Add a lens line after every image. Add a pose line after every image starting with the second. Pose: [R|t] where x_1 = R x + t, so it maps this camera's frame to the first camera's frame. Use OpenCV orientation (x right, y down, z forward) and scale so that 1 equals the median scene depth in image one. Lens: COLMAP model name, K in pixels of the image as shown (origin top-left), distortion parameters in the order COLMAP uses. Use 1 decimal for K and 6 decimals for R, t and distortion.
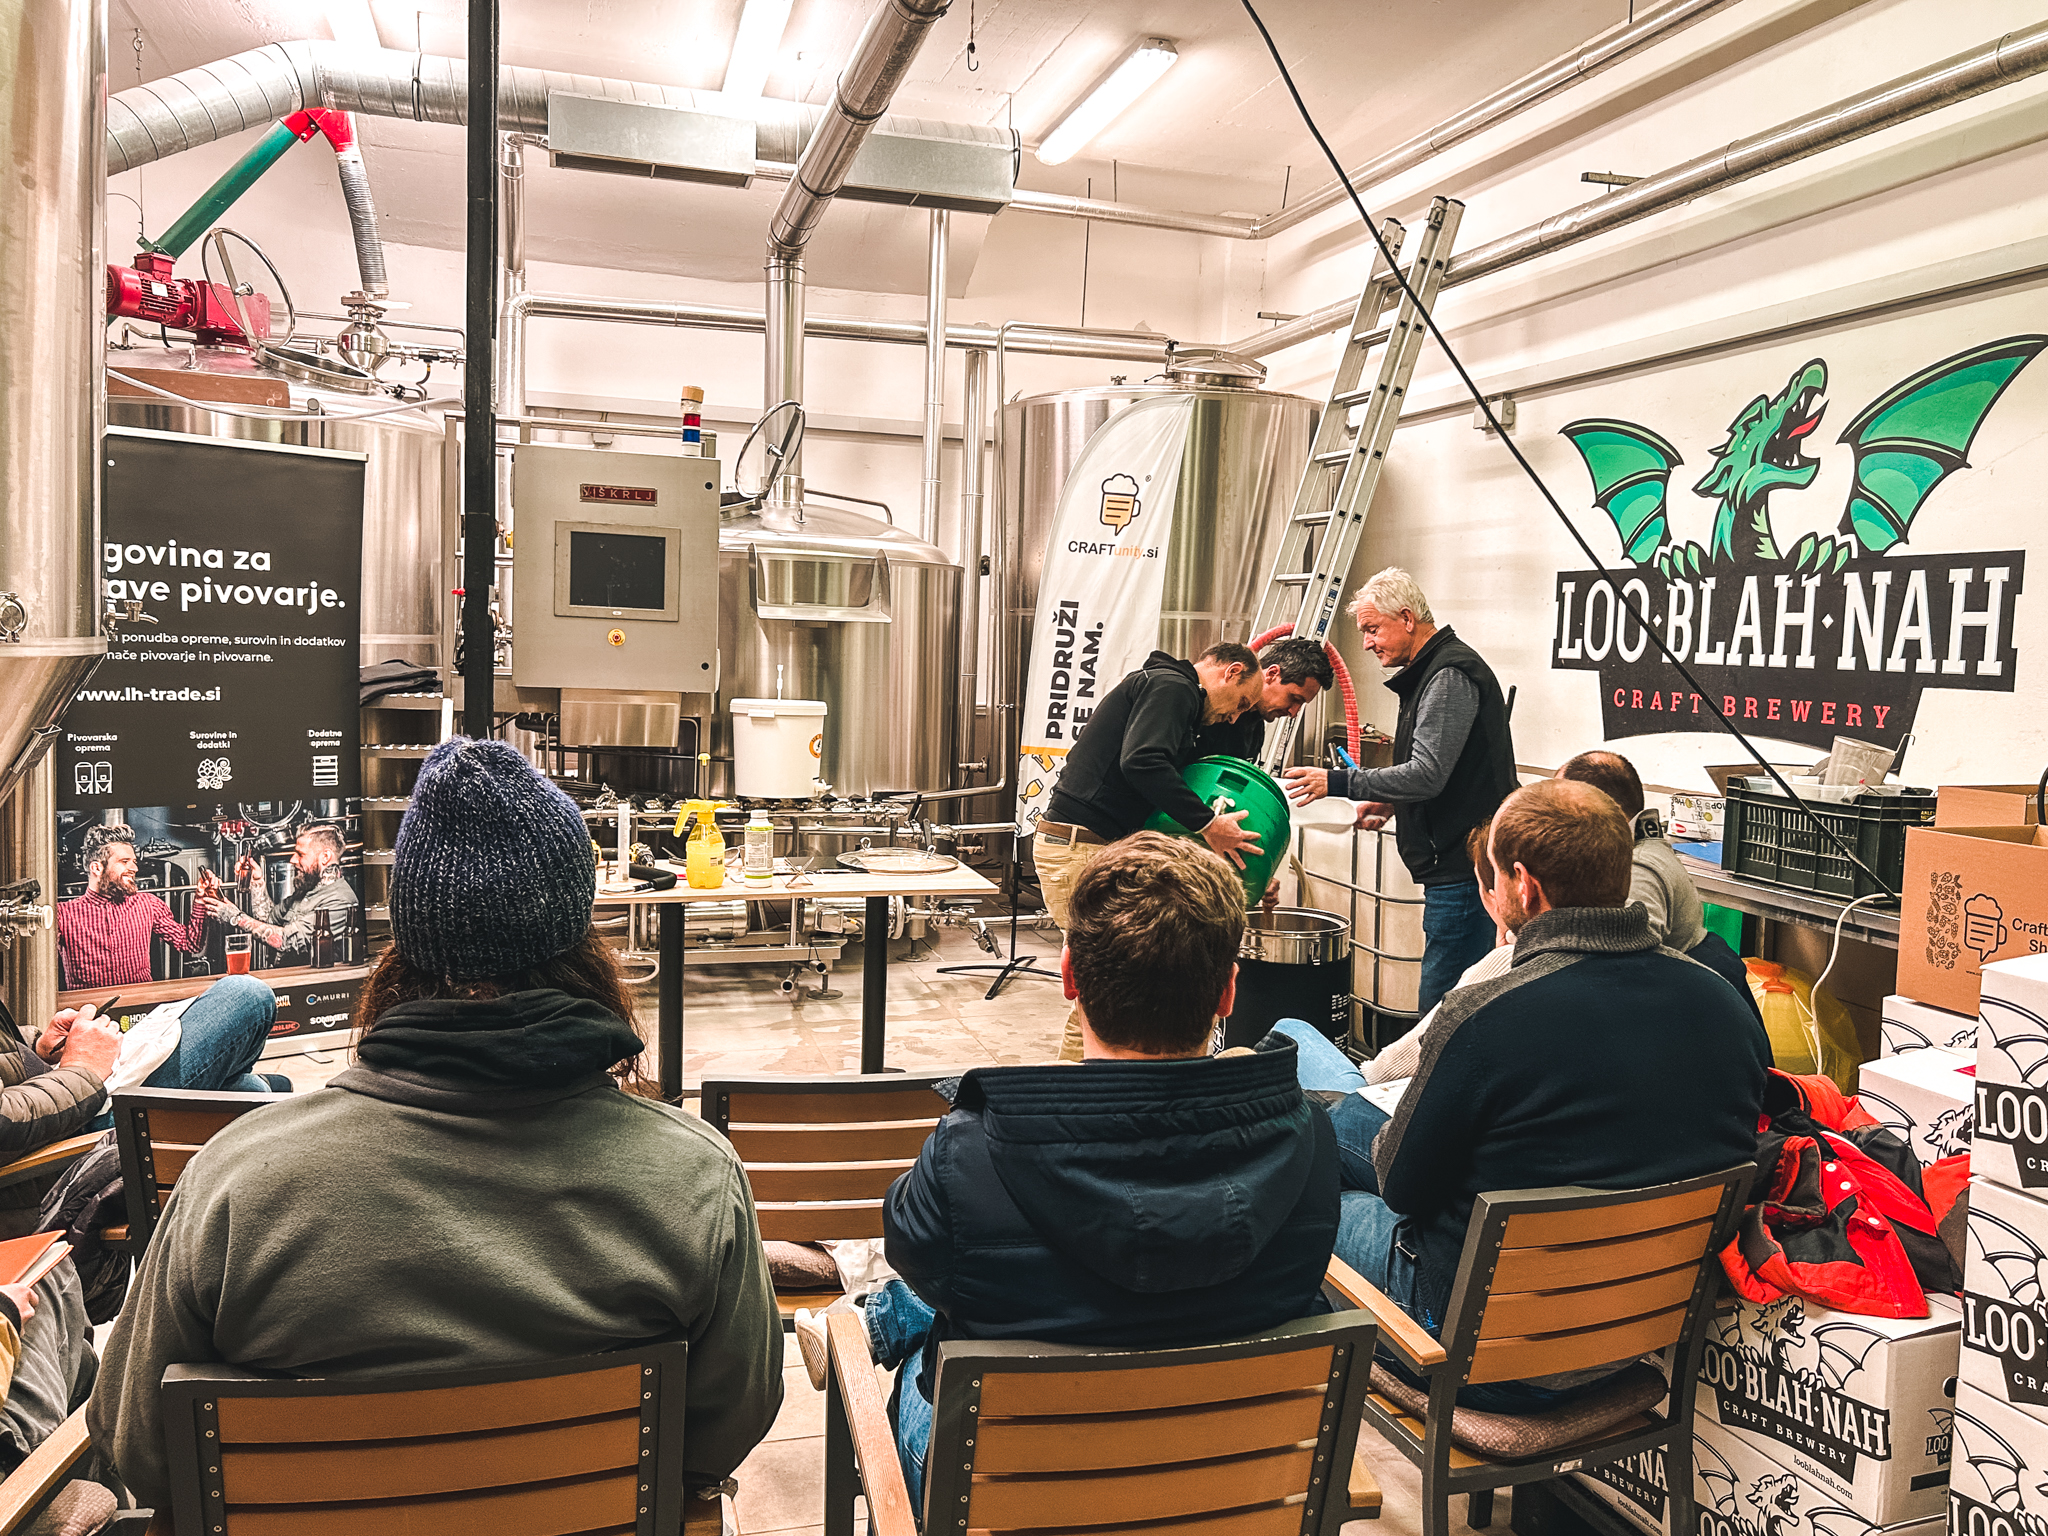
lens RADIAL K [[1560.8, 0, 1017.7], [0, 1560.8, 757.0], [0, 0, 1]] dist [0.049911, -0.045932]
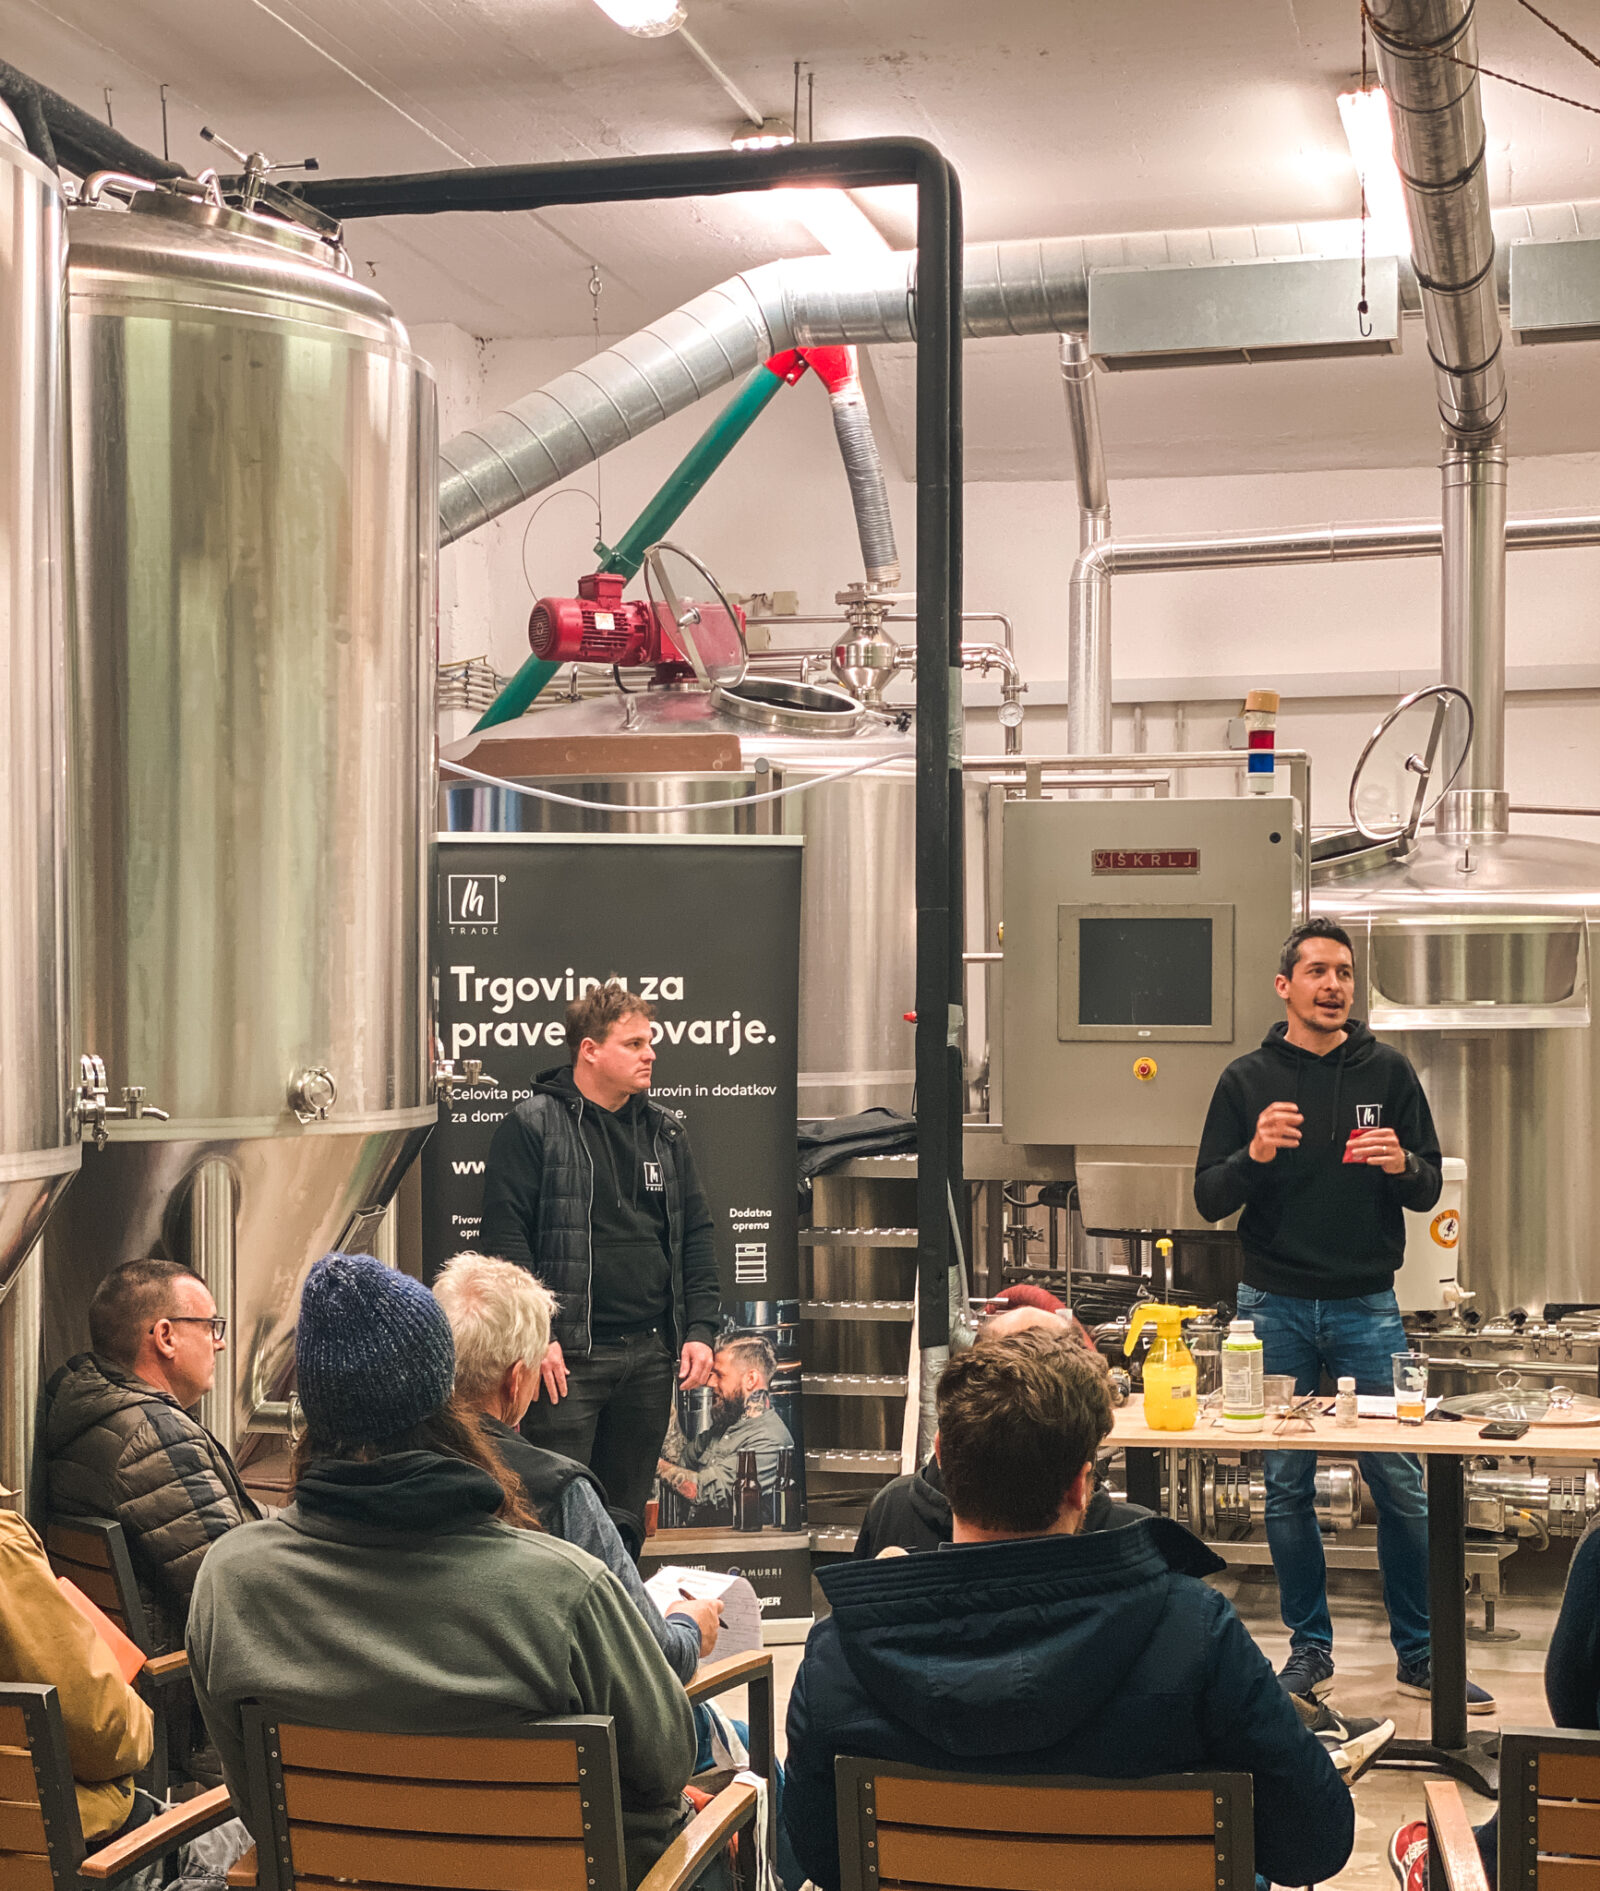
lens RADIAL K [[3201.8, 0, 800.1], [0, 3201.8, 1024.8], [0, 0, 1]] dist [0.073499, -0.004494]
pose [[0.870984, -0.032038, -0.490265, 0.298781], [-0.003106, 0.997493, -0.070702, 0.003007], [0.491301, 0.063103, 0.868701, -0.285146]]
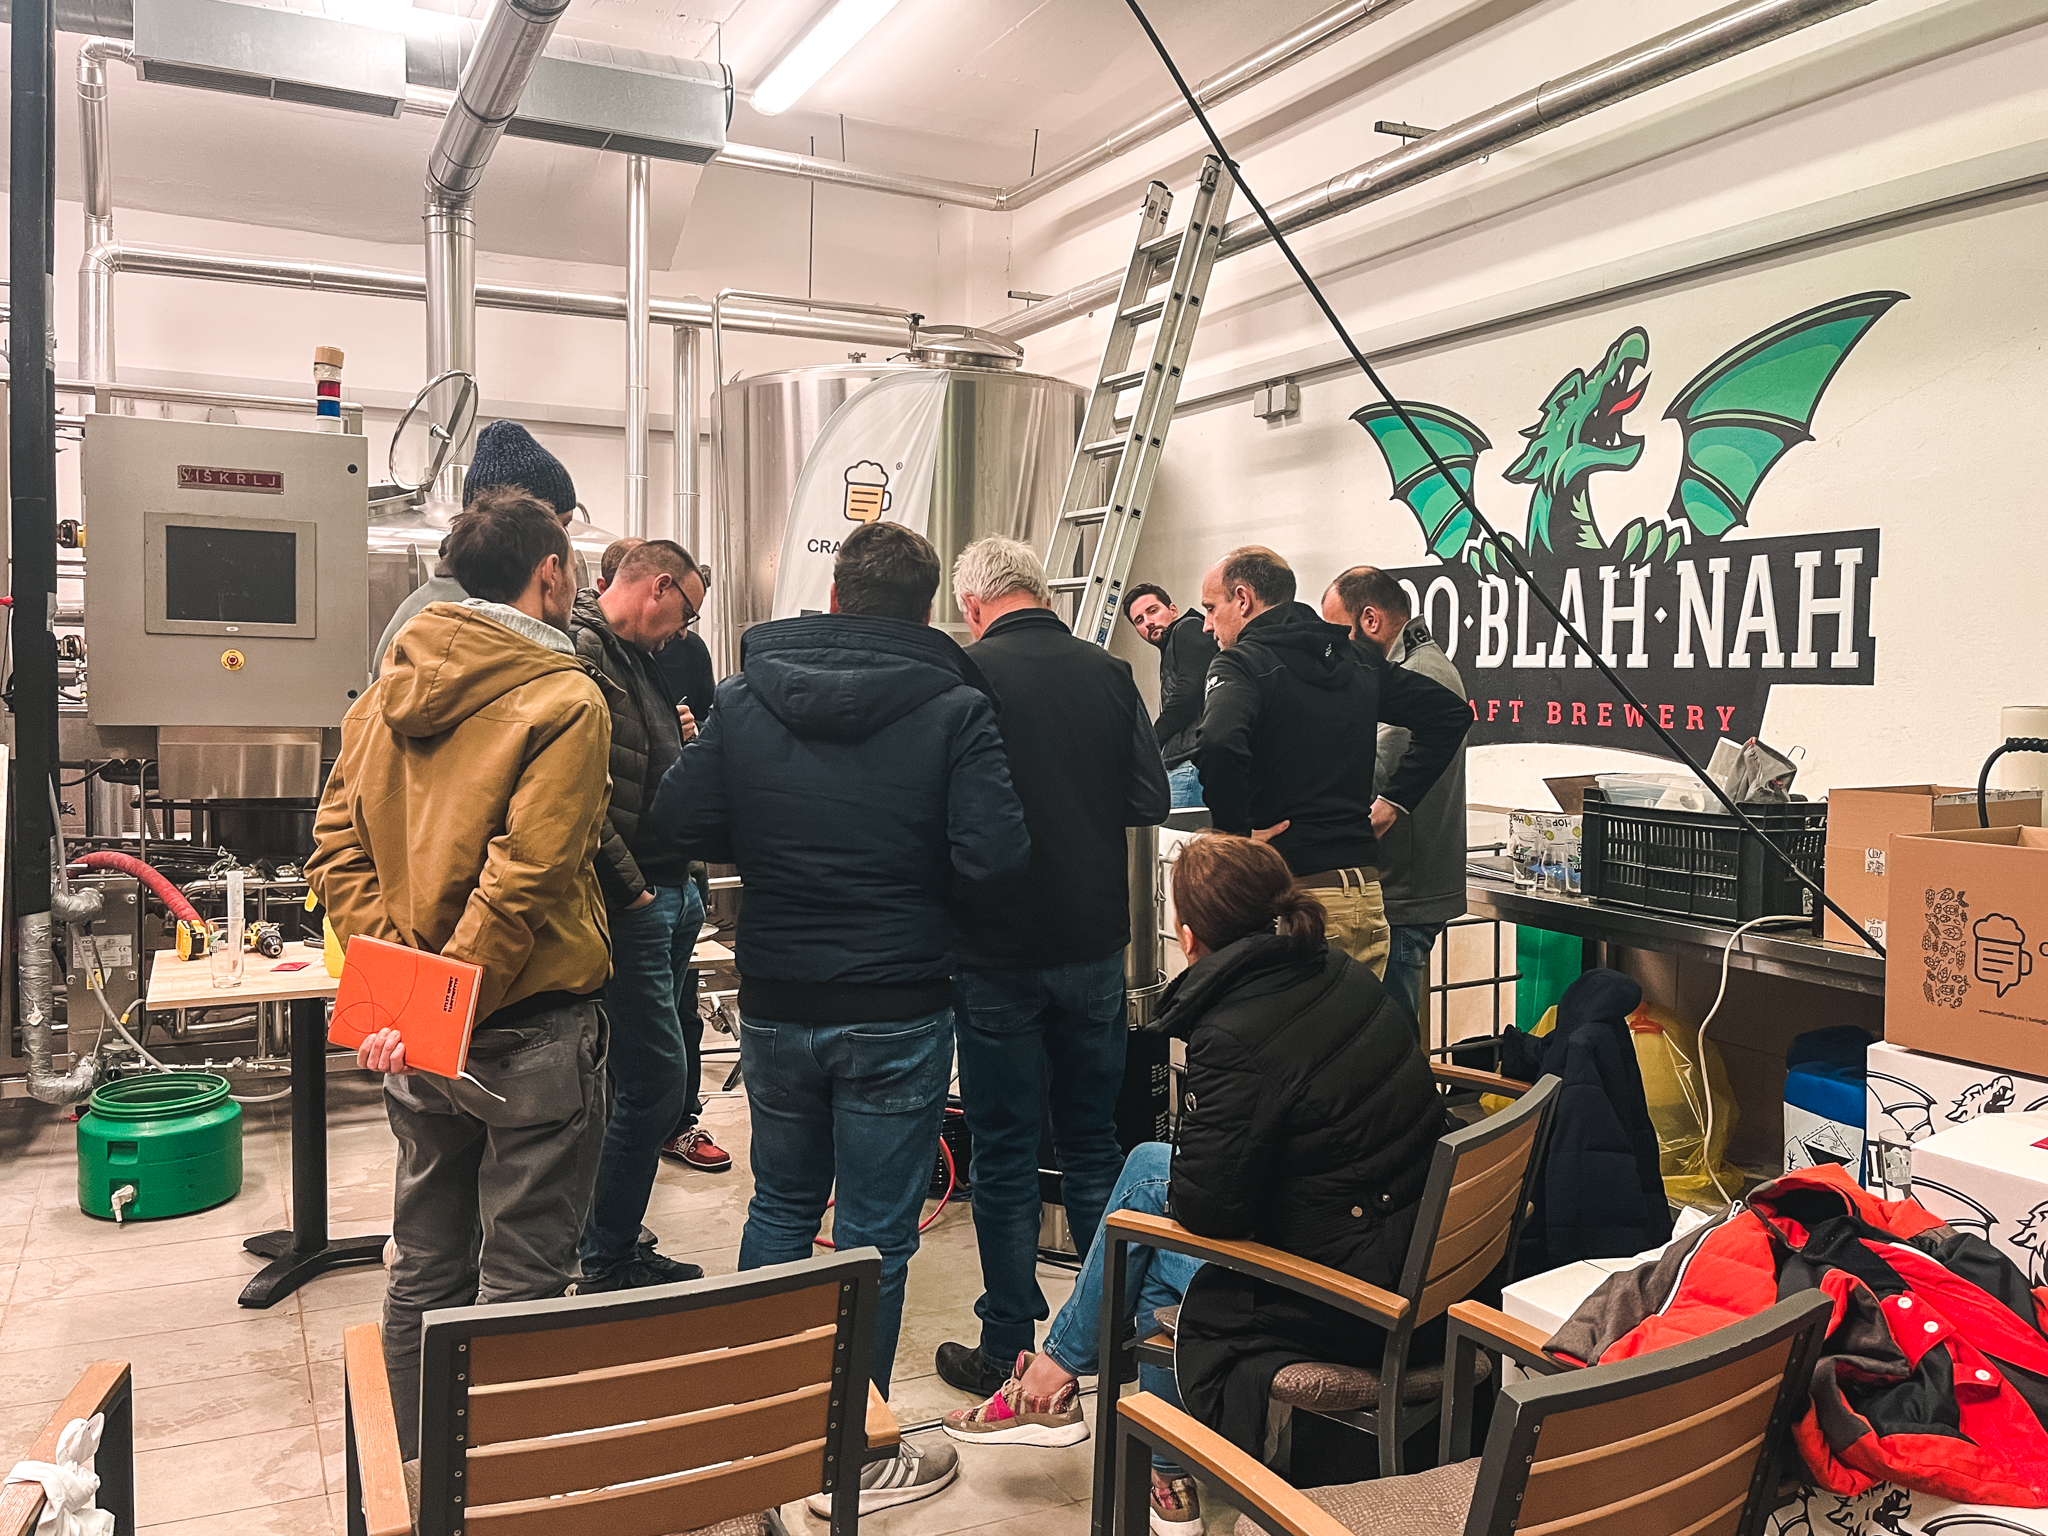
lens RADIAL K [[1642.4, 0, 1024.0], [0, 1642.4, 768.0], [0, 0, 1]] dist [0.025364, -0.007713]
pose [[0.984578, -0.029568, 0.172428, -0.009834], [0.033038, 0.999304, -0.017294, 0.005085], [-0.171796, 0.022724, 0.984870, 0.118185]]
